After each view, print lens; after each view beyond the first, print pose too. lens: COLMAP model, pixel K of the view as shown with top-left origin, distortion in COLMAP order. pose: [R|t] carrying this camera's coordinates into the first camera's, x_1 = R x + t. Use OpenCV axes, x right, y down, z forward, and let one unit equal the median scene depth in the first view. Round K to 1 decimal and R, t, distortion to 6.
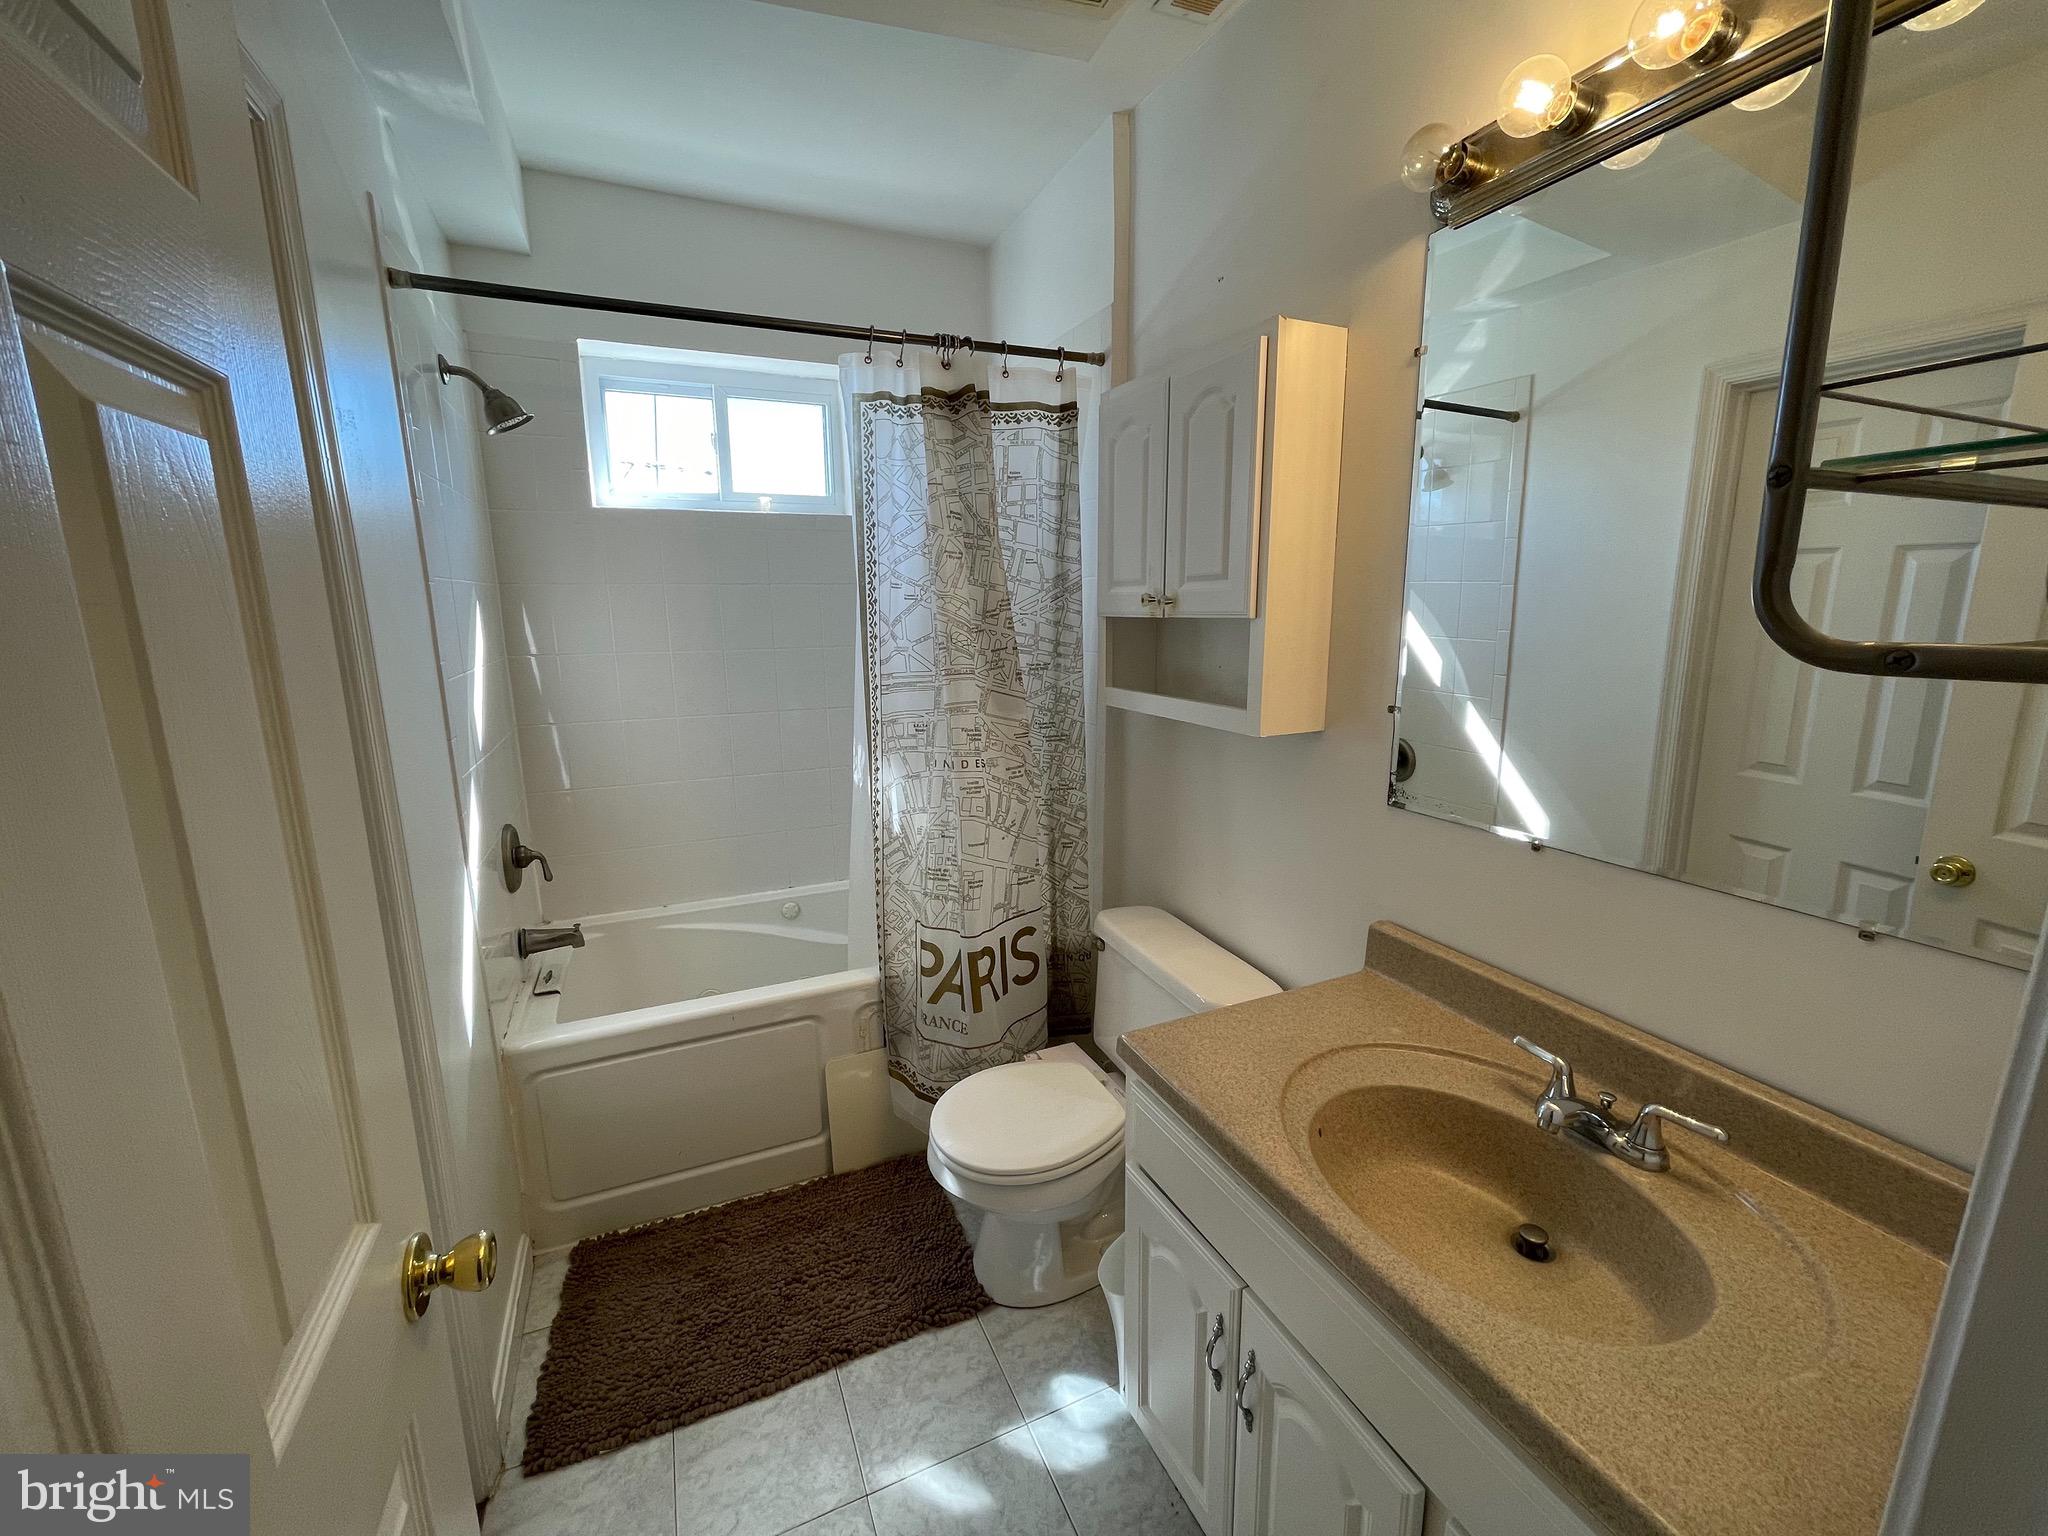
lens RADIAL K [[827.4, 0, 1017.0], [0, 827.4, 770.6], [0, 0, 1]] dist [-0.000162, 0.000064]
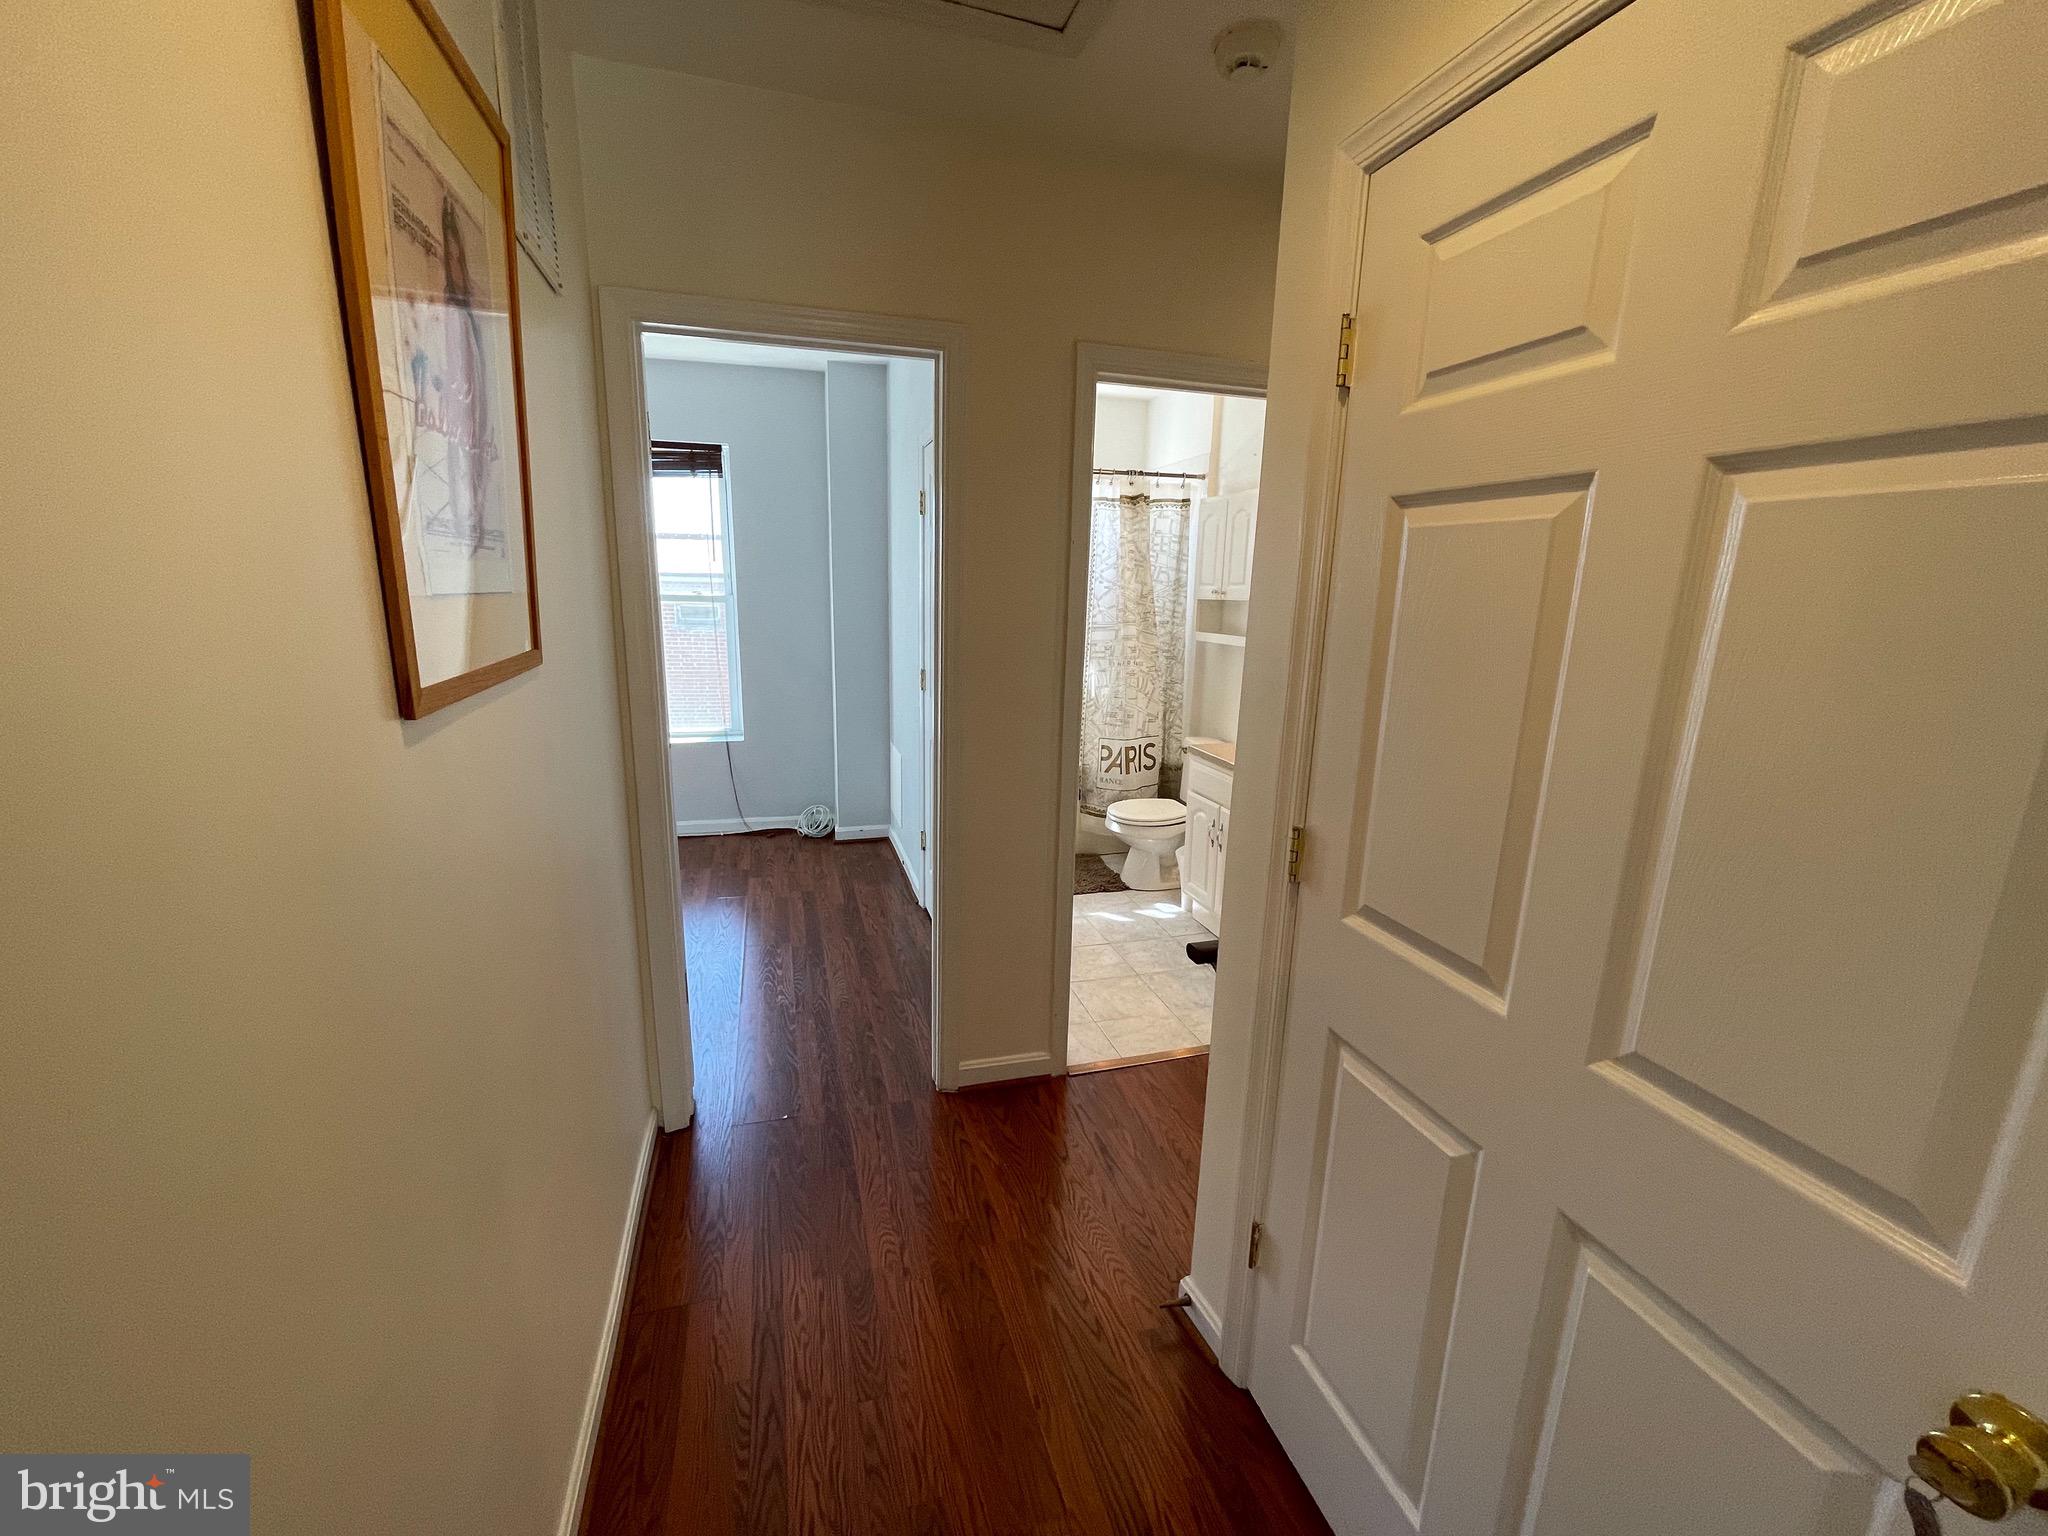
lens RADIAL K [[824.9, 0, 1011.9], [0, 824.9, 769.0], [0, 0, 1]] dist [-0.009188, 0.005482]
pose [[0.989605, 0.061343, -0.130076, -0.065119], [-0.059589, 0.998072, 0.017335, 0.246415], [0.130889, -0.009404, 0.991352, -1.195597]]
